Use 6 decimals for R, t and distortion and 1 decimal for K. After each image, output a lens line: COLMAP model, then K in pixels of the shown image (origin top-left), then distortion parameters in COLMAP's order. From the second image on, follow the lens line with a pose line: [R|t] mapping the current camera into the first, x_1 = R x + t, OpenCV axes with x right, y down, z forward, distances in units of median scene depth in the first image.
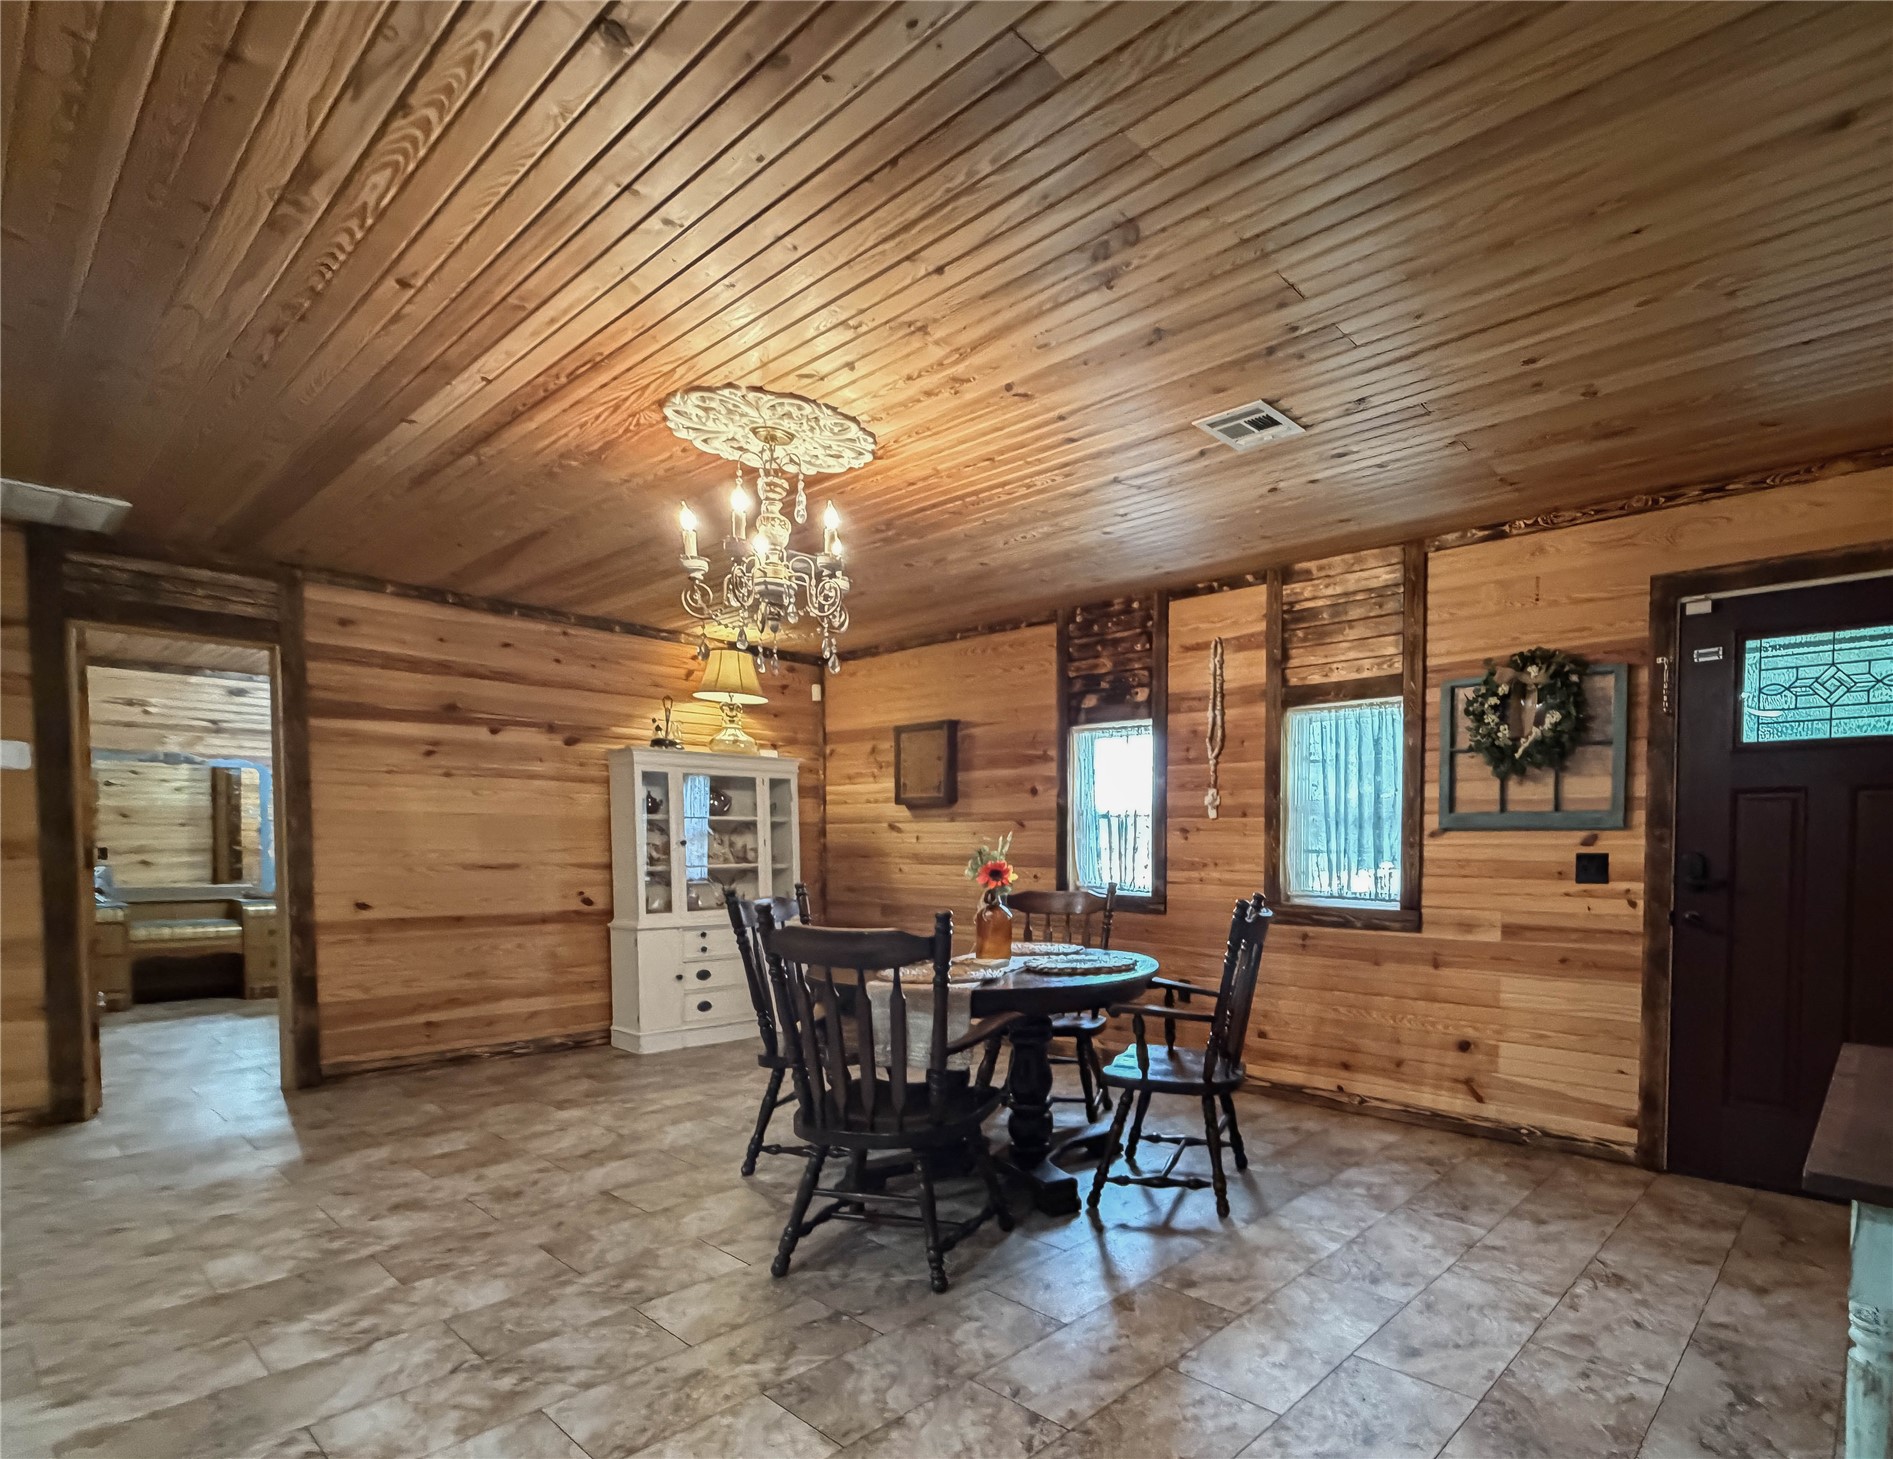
lens RADIAL K [[950.0, 0, 1196.1], [0, 950.0, 886.9], [0, 0, 1]] dist [-0.001942, -0.001529]
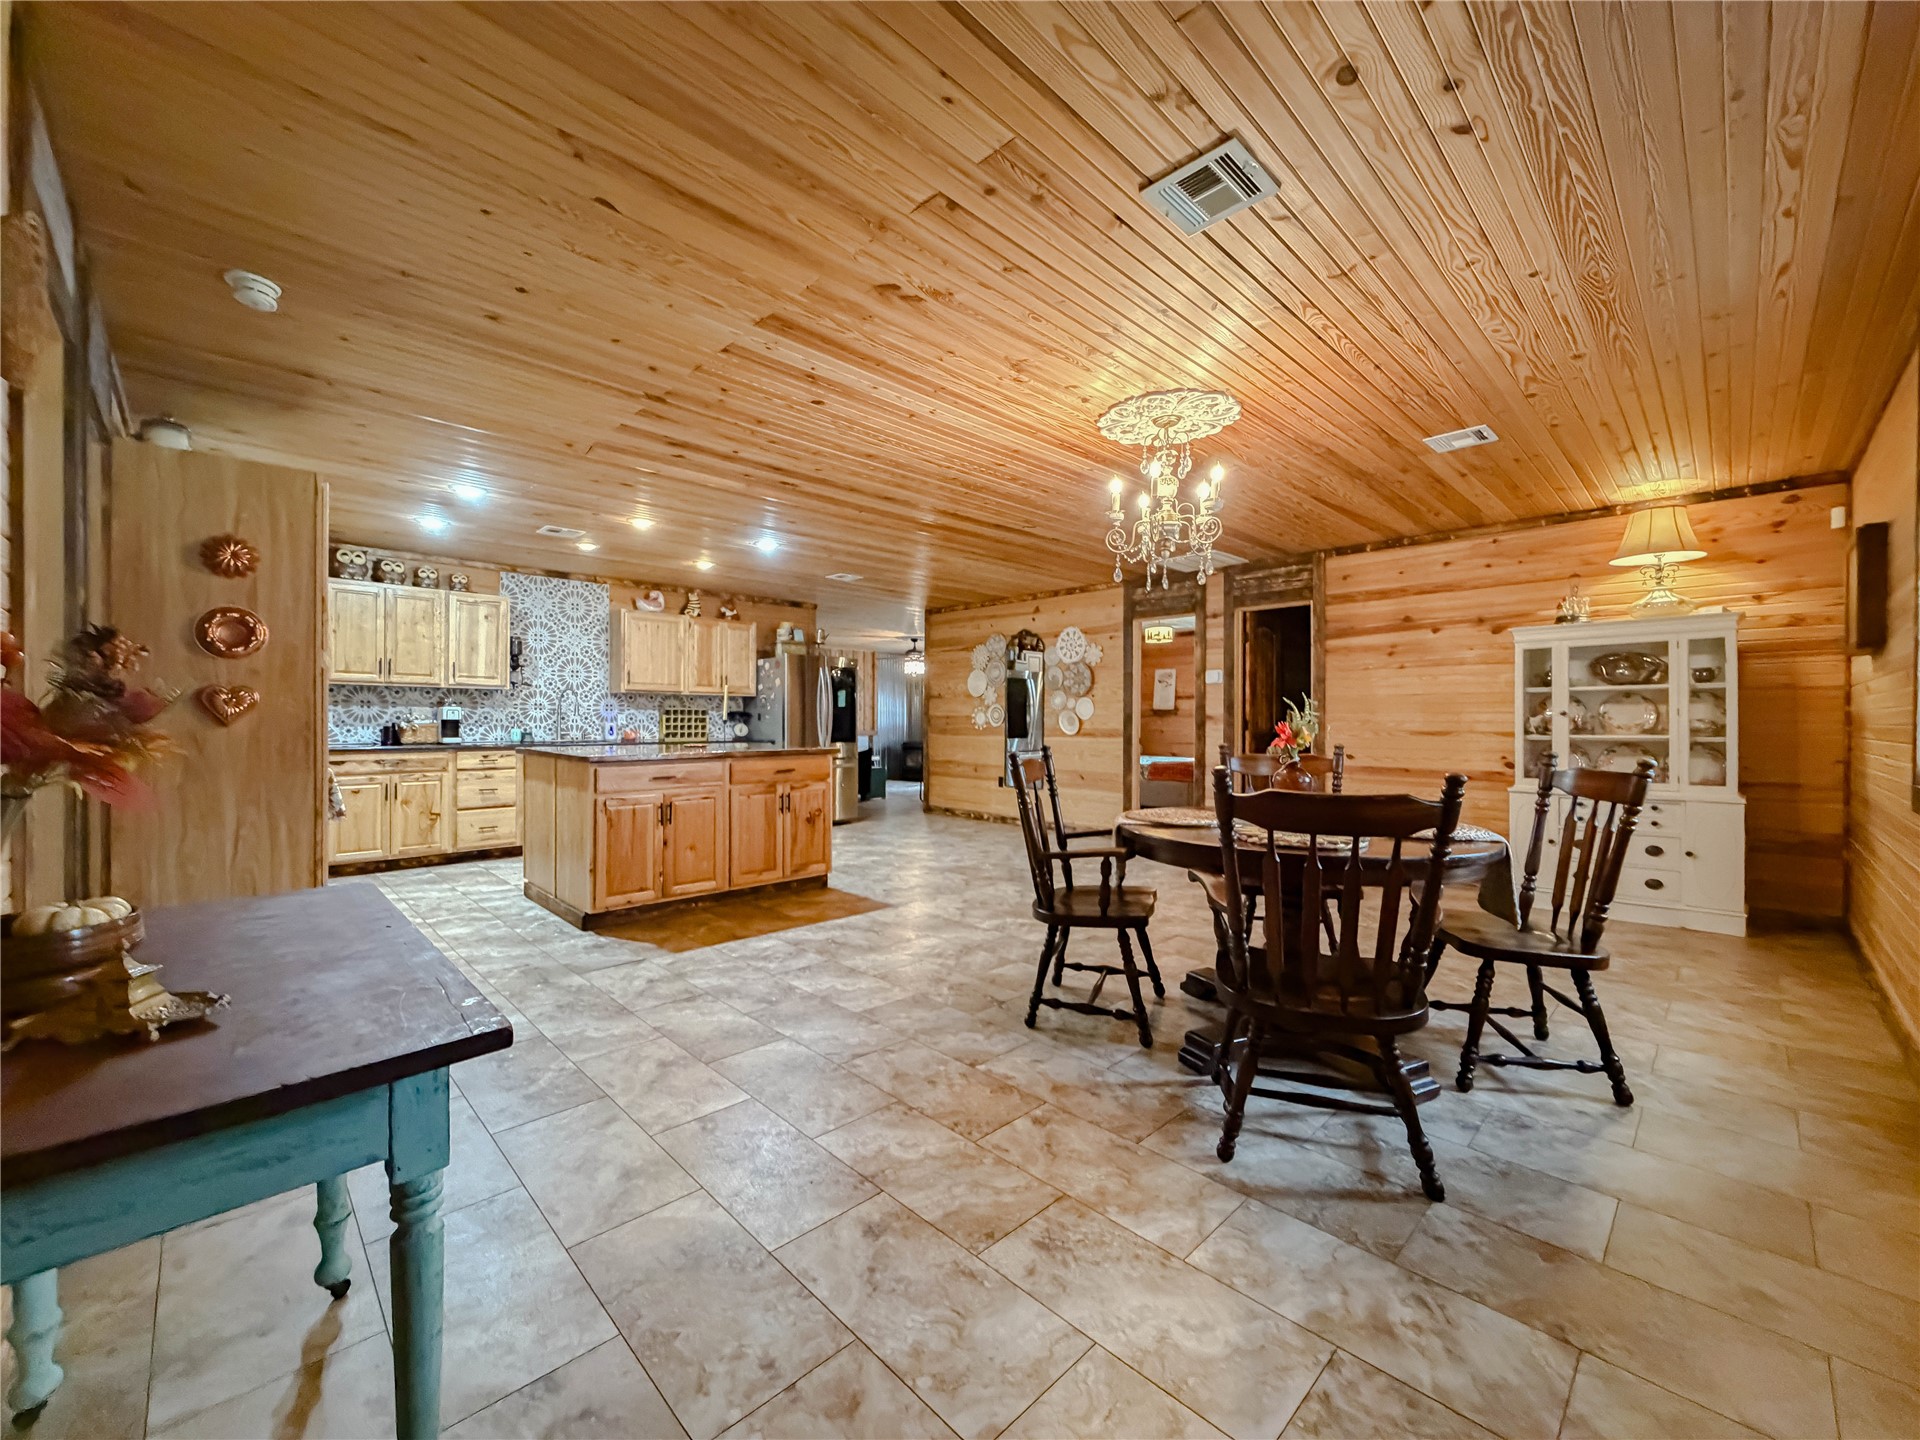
lens RADIAL K [[764.4, 0, 955.1], [0, 764.4, 723.8], [0, 0, 1]] dist [0.000264, 0.000101]
pose [[-0.157204, -0.002858, -0.987562, 0.458135], [-0.045804, 0.998941, 0.004400, -0.009718], [0.986503, 0.045926, -0.157168, 0.556764]]
